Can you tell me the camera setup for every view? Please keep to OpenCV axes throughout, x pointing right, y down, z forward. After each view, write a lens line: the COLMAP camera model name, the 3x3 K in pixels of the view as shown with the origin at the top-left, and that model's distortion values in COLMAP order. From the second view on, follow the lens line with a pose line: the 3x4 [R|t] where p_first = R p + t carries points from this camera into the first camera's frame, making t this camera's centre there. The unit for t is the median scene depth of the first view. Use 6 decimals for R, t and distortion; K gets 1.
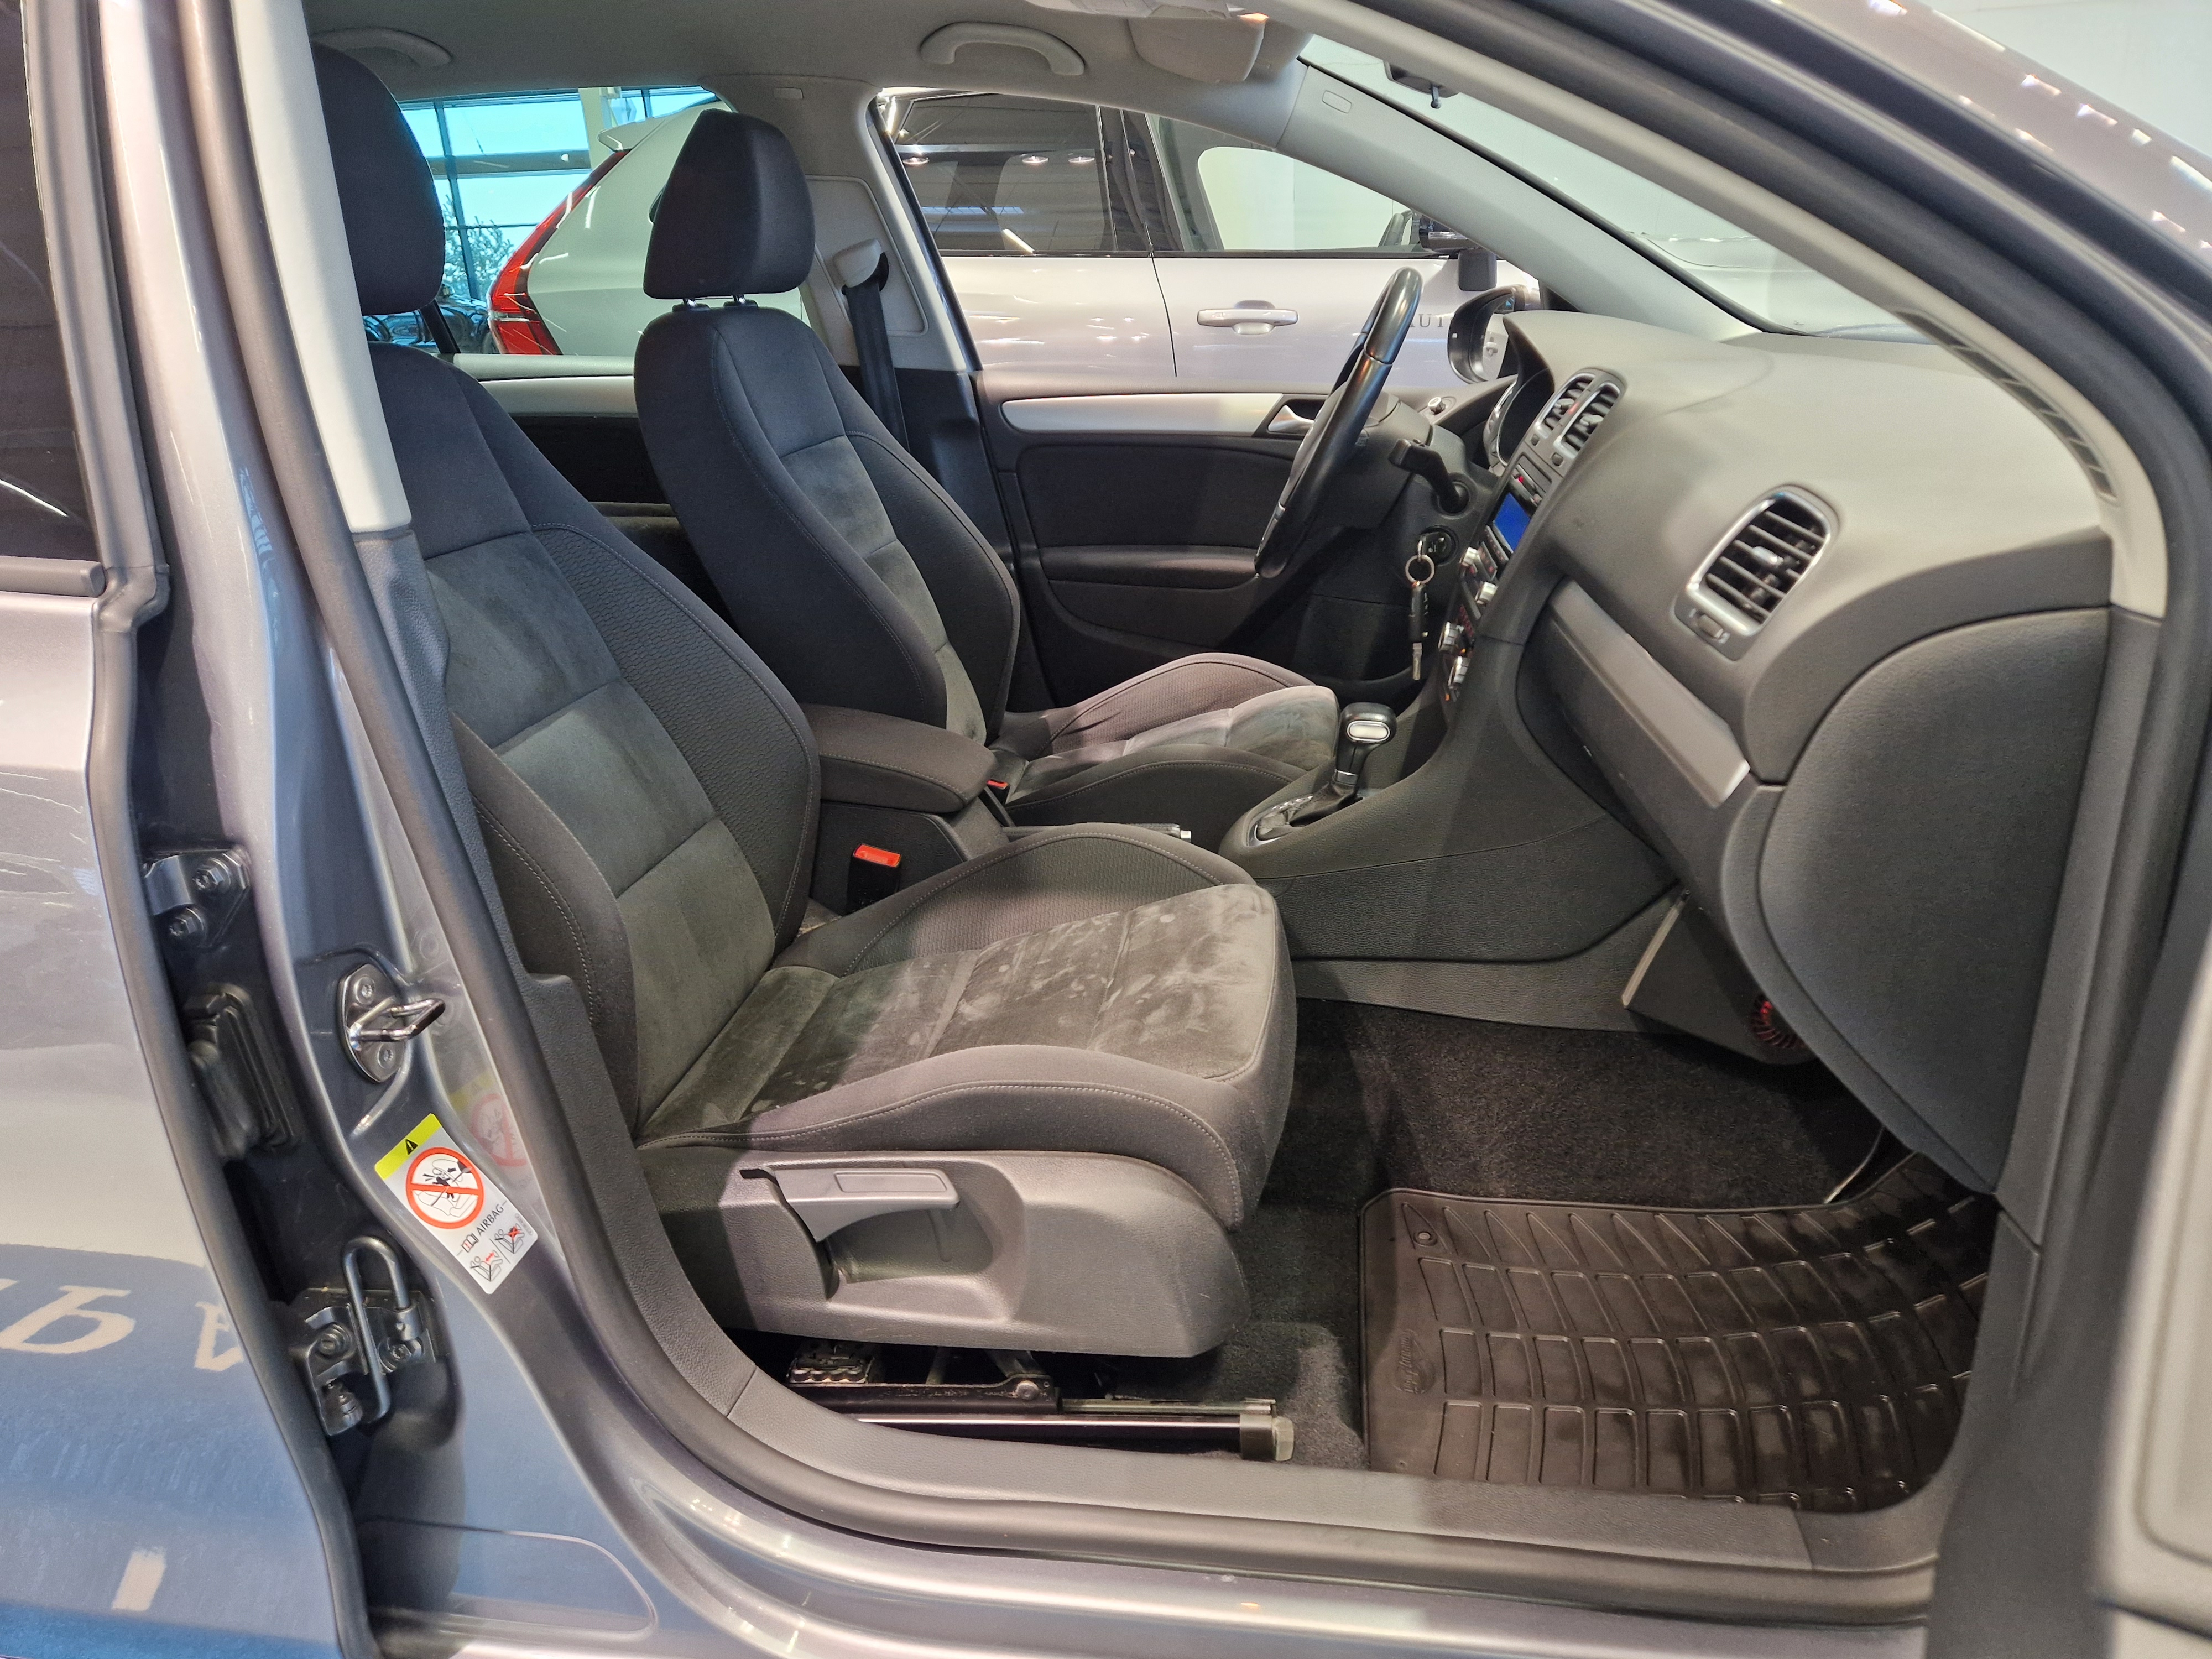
lens RADIAL K [[1553.4, 0, 1106.0], [0, 1553.4, 829.5], [0, 0, 1]] dist [0.041918, -0.001249]
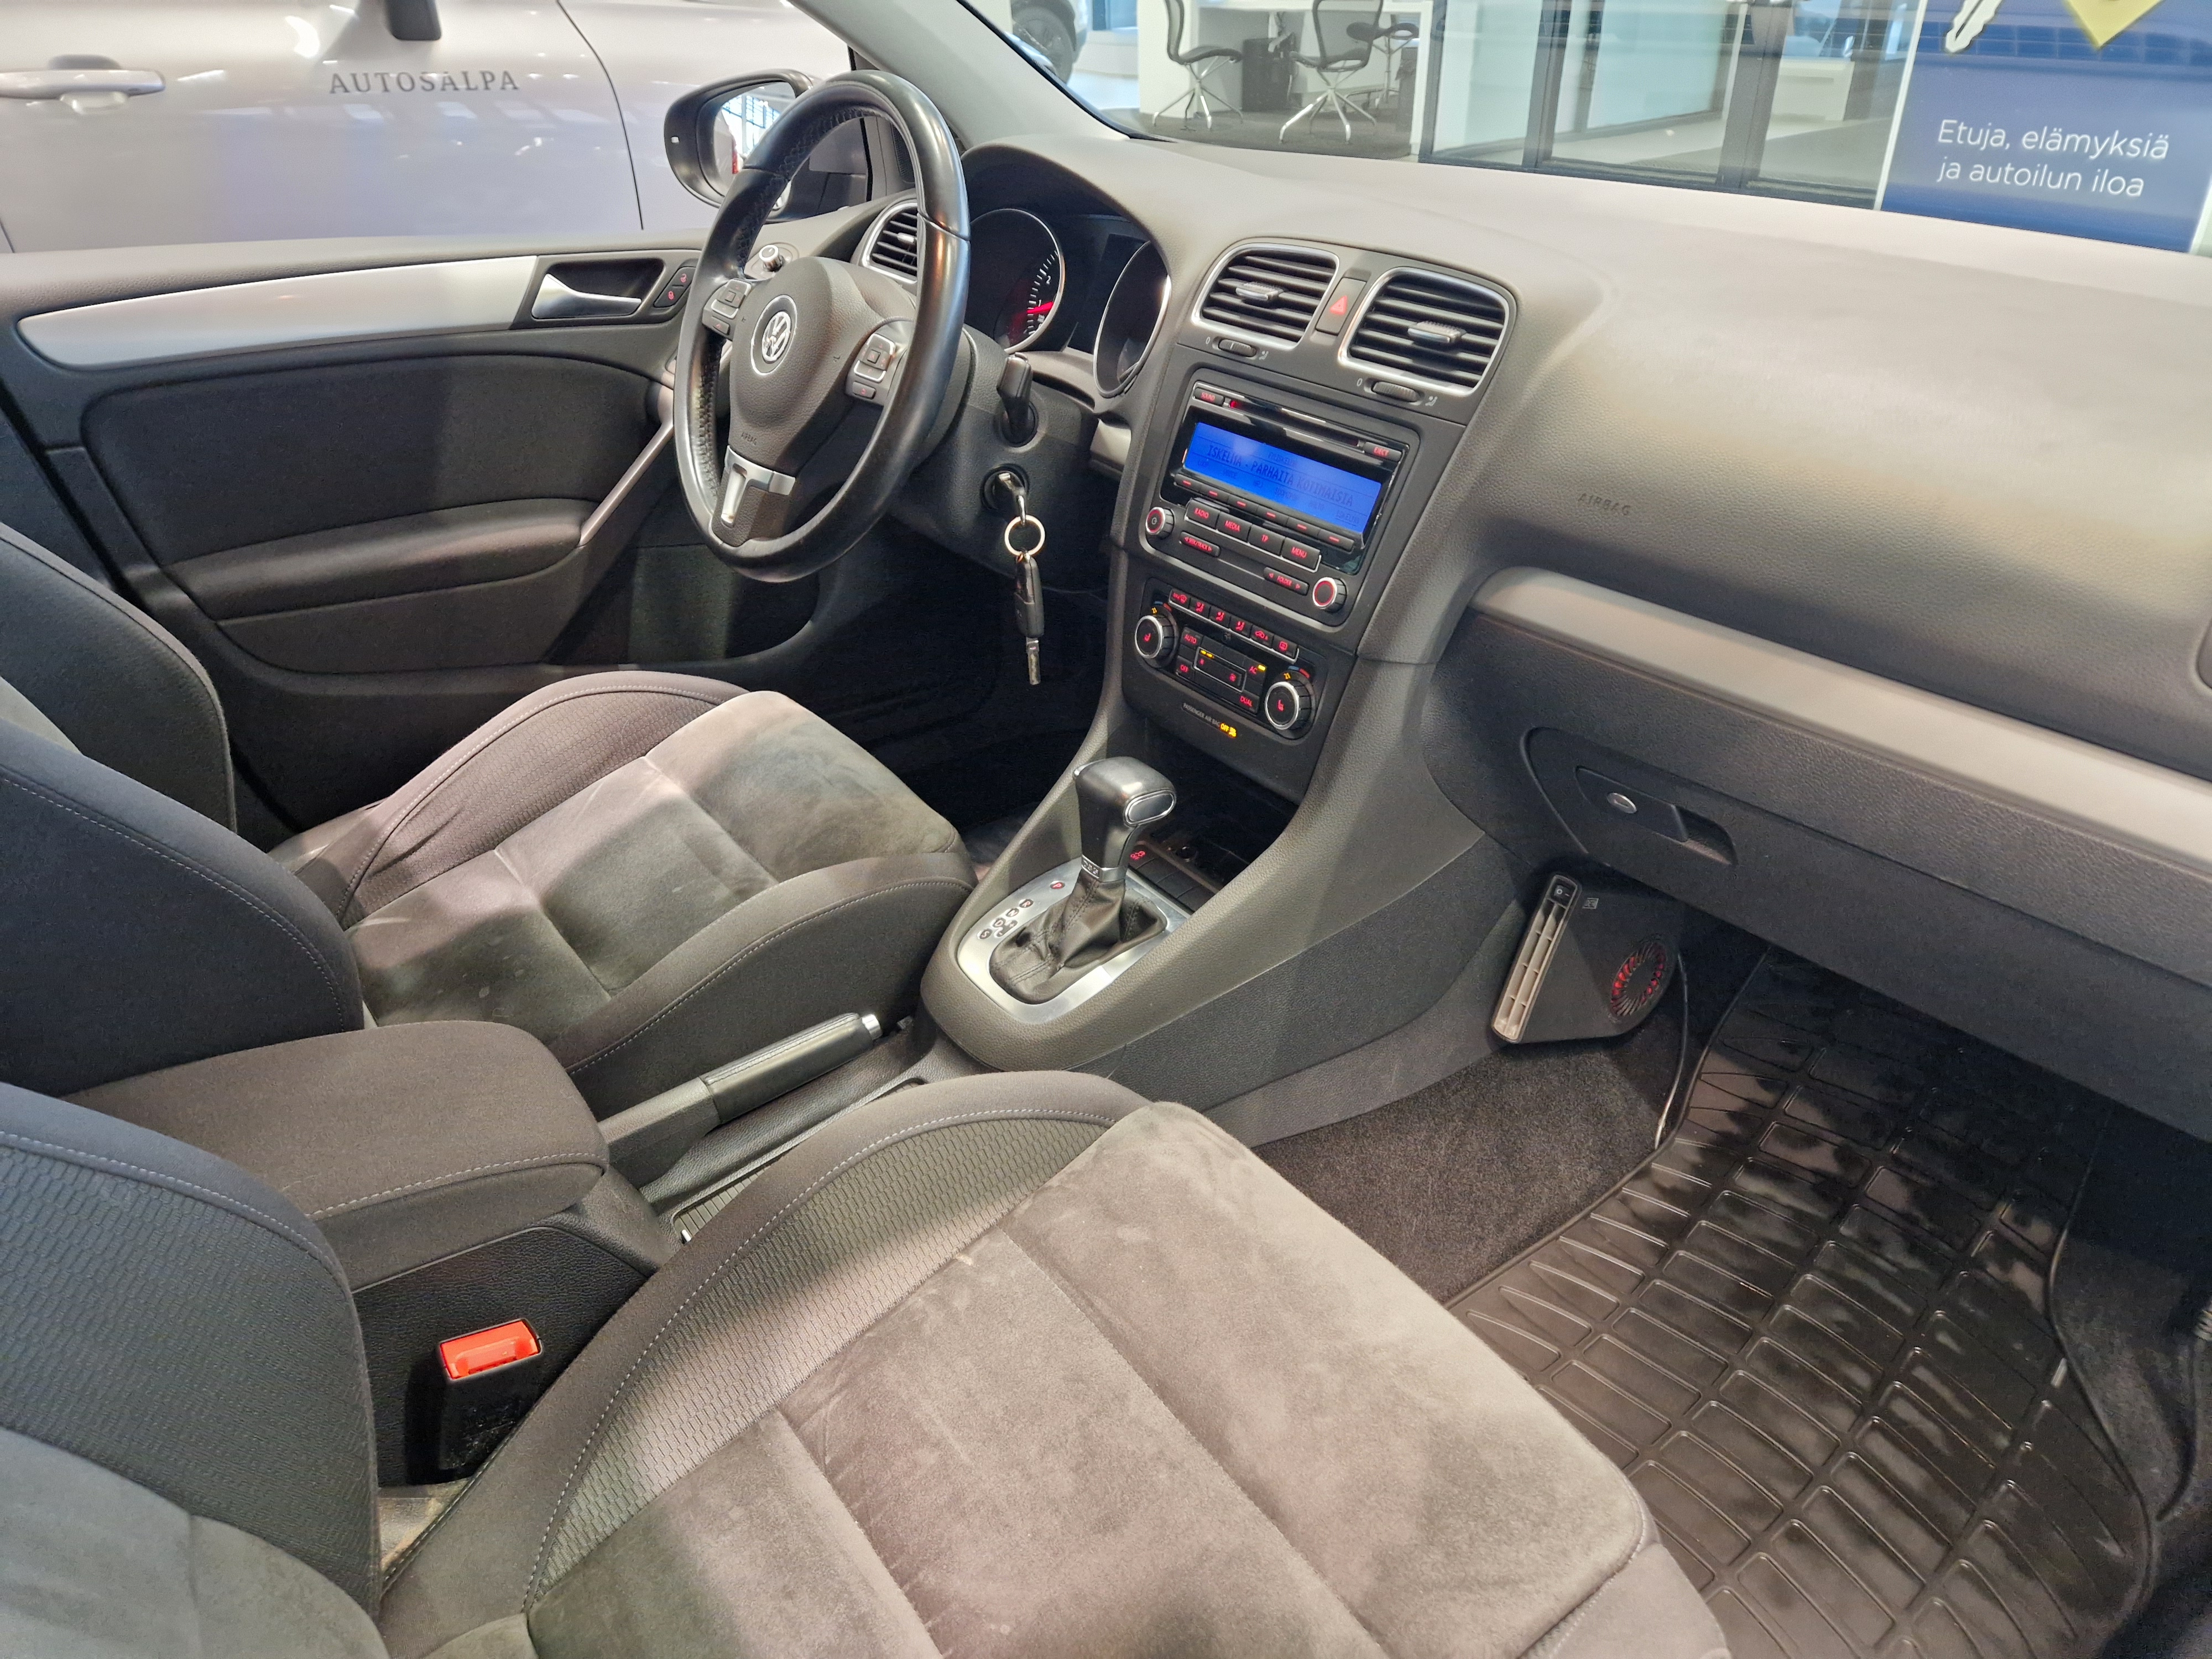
lens RADIAL K [[1485.8, 0, 1108.6], [0, 1485.8, 872.2], [0, 0, 1]] dist [0.032896, -0.004857]
pose [[0.713912, -0.348950, 0.607094, -0.248349], [0.228127, 0.935590, 0.269499, -0.215677], [-0.662033, -0.053904, 0.747534, 0.519243]]
